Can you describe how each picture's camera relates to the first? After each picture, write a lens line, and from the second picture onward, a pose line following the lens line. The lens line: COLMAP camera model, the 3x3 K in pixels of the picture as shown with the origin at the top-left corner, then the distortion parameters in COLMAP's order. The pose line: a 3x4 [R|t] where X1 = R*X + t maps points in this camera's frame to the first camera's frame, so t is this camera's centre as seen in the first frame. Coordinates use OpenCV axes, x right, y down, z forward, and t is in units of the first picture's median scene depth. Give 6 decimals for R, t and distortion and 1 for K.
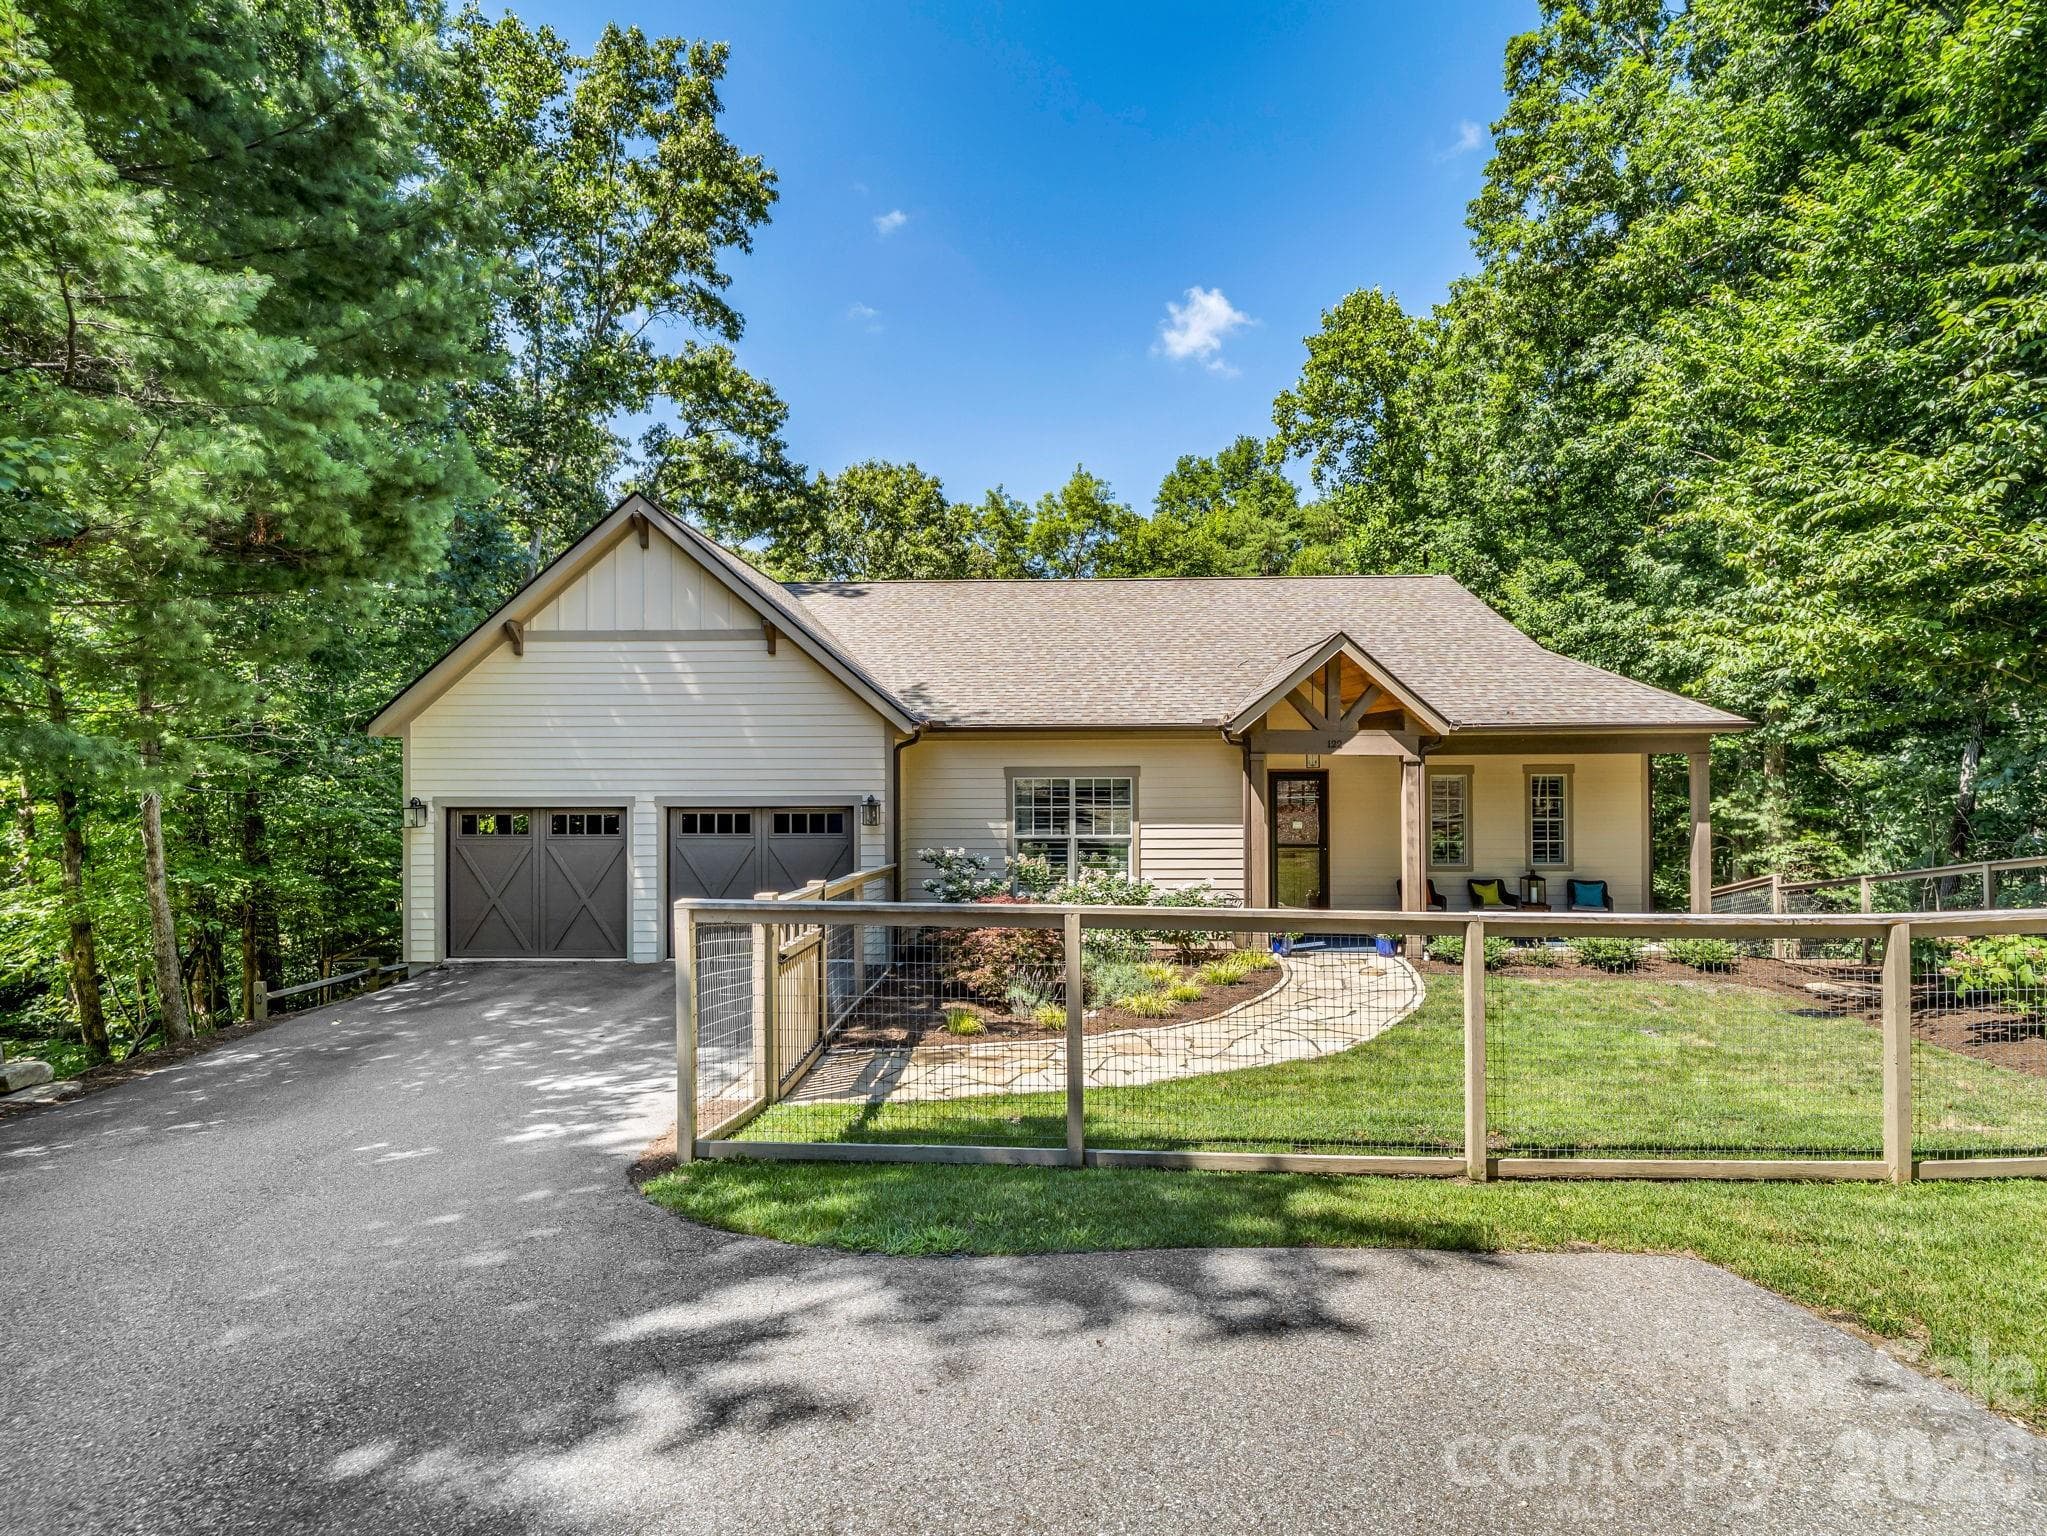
lens RADIAL K [[1007.9, 0, 1029.7], [0, 1007.9, 753.4], [0, 0, 1]] dist [-0.019223, -0.000262]
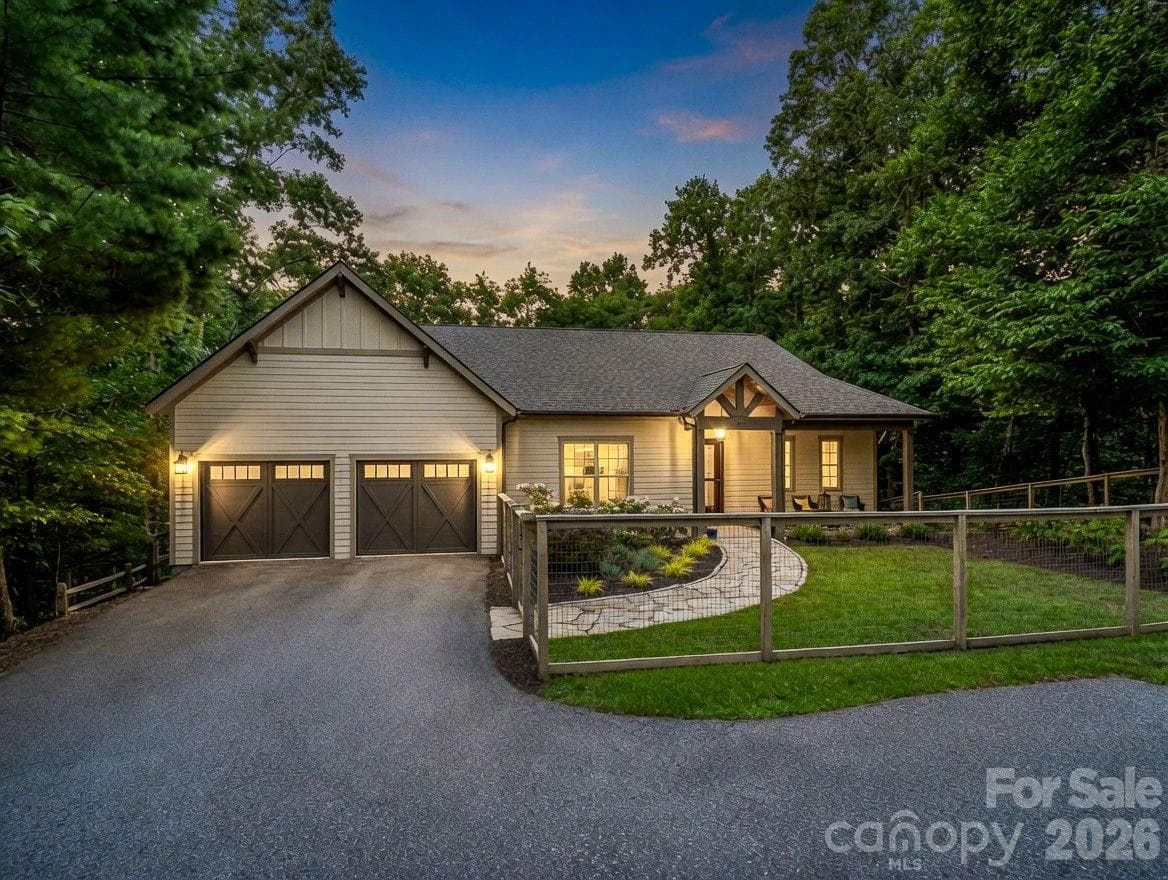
lens RADIAL K [[575.1, 0, 587.5], [0, 575.1, 431.7], [0, 0, 1]] dist [-0.019223, -0.000262]
pose [[0.975147, 0.001318, 0.221555, -0.105274], [-0.002072, 0.999993, 0.003174, 0.001156], [-0.221549, -0.003555, 0.975143, 0.020656]]
